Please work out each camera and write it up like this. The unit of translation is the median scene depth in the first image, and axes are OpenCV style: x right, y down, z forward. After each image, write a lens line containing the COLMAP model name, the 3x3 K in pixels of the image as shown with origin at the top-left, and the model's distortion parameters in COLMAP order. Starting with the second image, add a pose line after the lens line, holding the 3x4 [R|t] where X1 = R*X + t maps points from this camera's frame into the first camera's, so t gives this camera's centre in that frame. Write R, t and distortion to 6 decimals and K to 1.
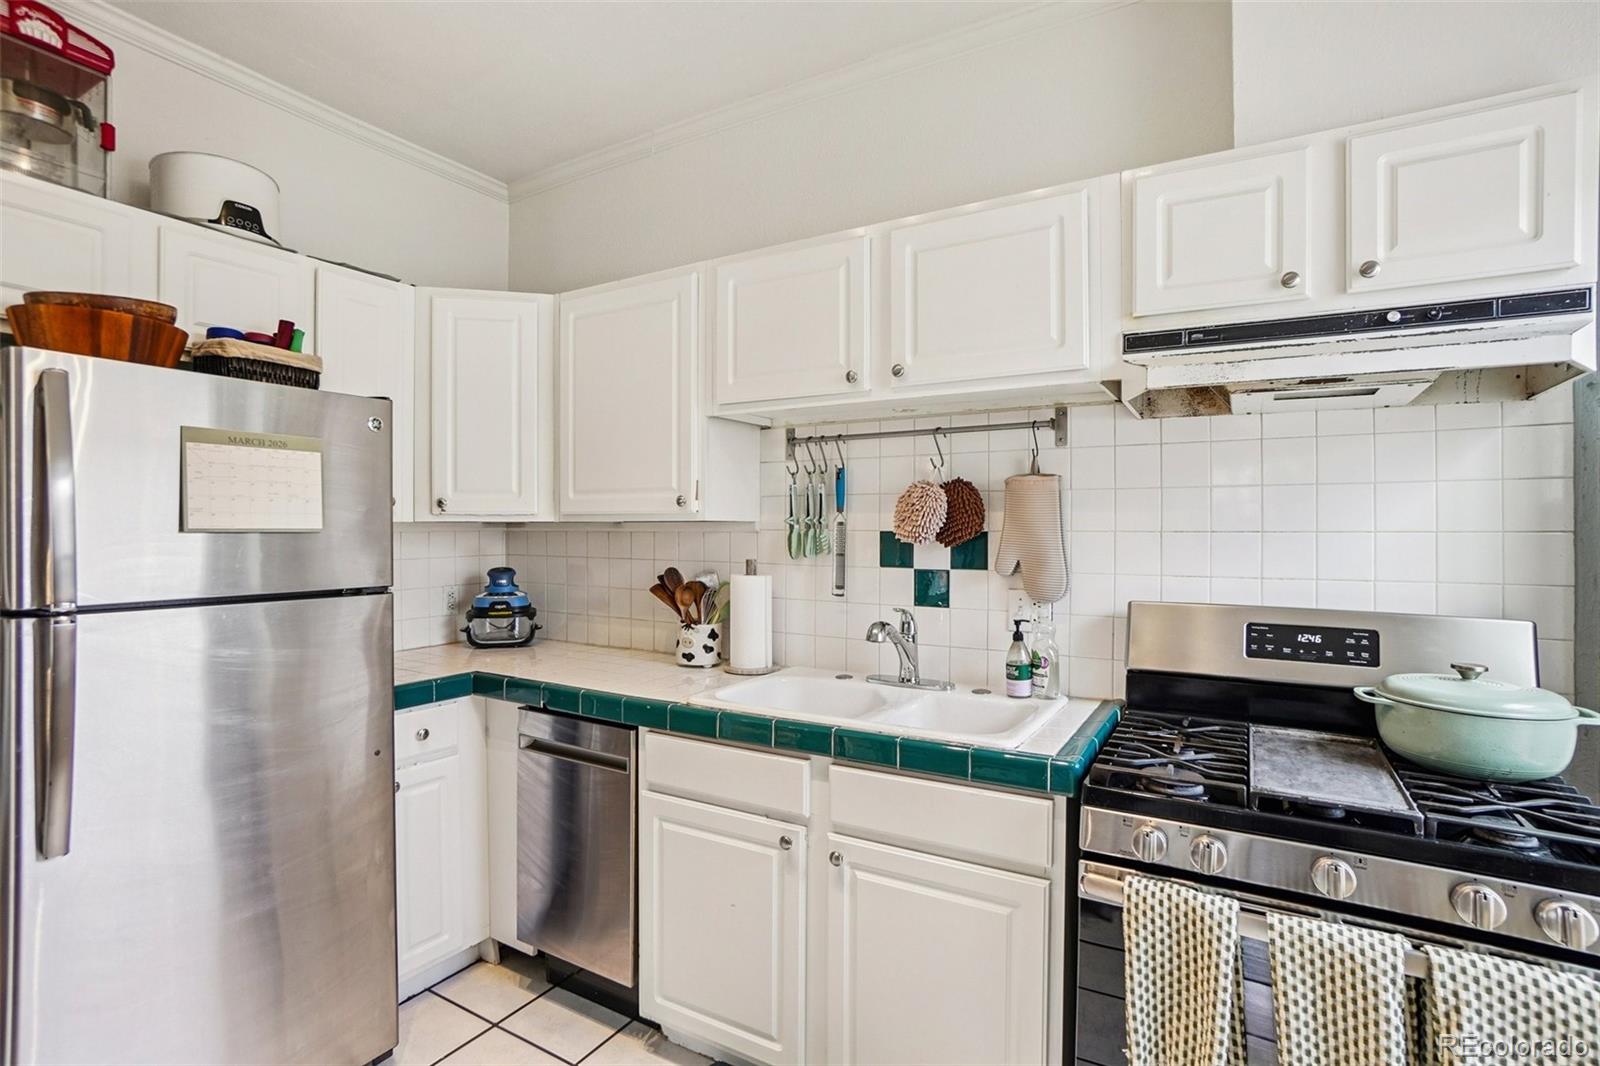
lens RADIAL K [[775.6, 0, 796.9], [0, 775.6, 535.0], [0, 0, 1]] dist [-0.026263, 0.001963]
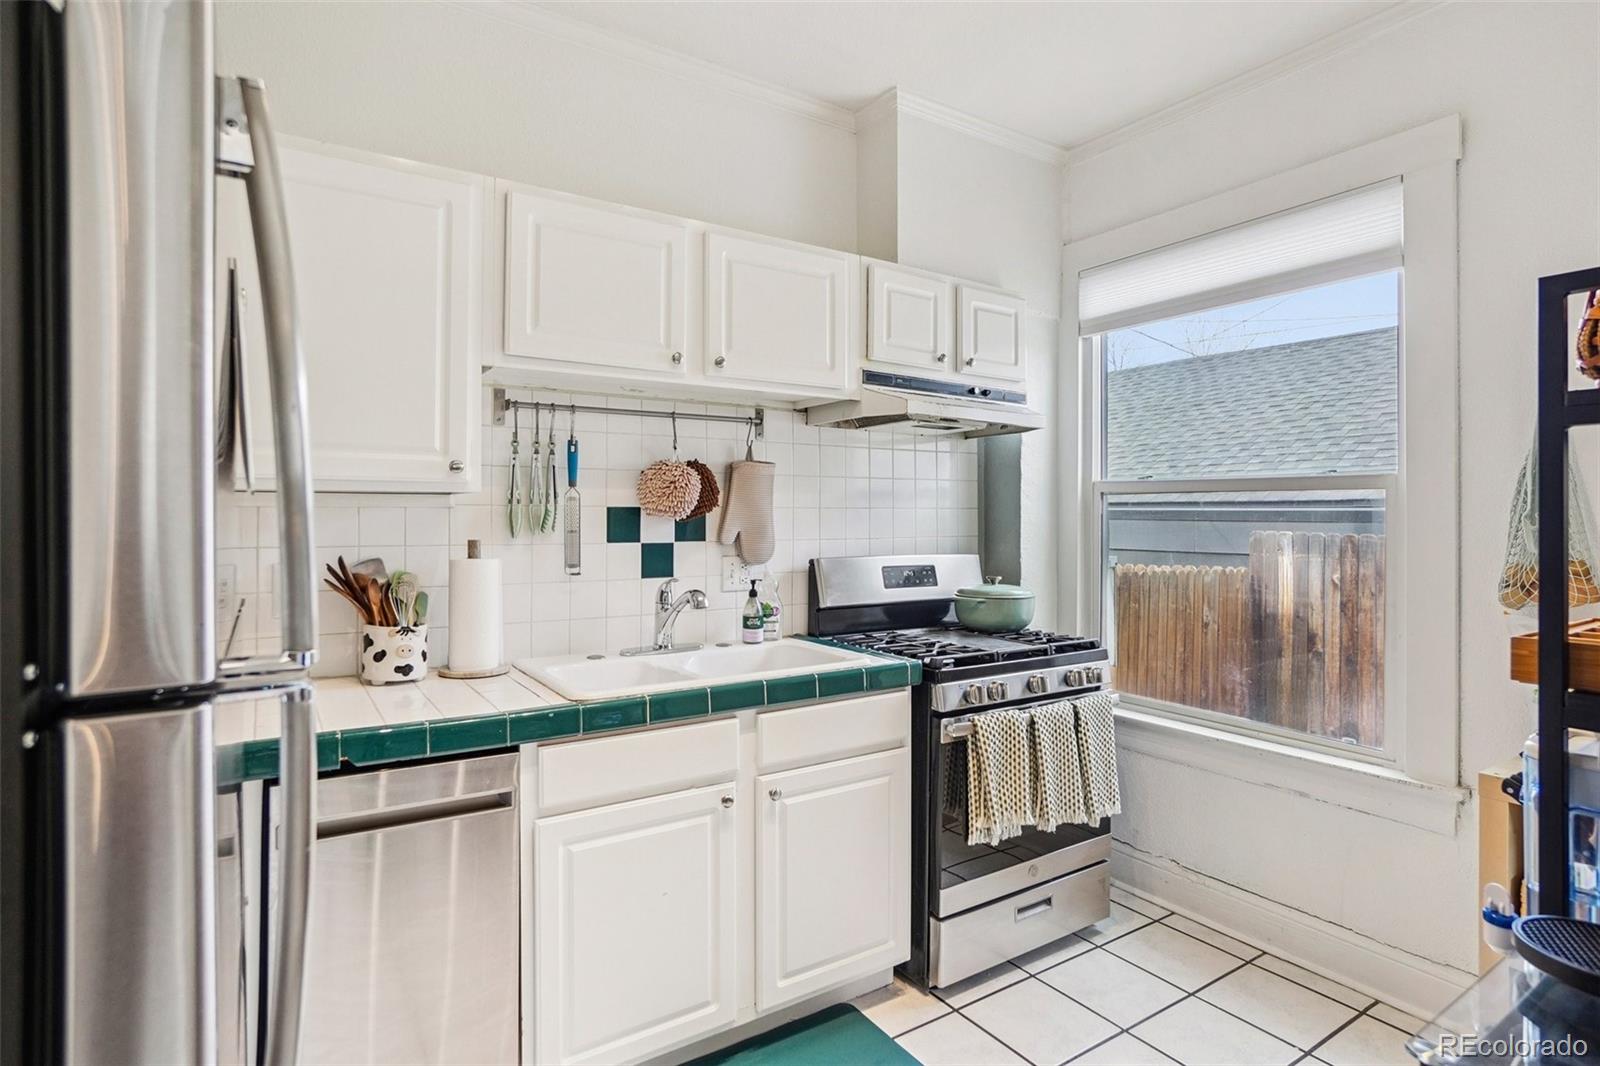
lens RADIAL K [[817.8, 0, 794.8], [0, 817.8, 519.4], [0, 0, 1]] dist [-0.004855, -0.000056]
pose [[0.445926, -0.004997, 0.895056, -0.827497], [0.006314, 0.999977, 0.002438, 0.011646], [-0.895047, 0.004564, 0.445947, 0.359360]]
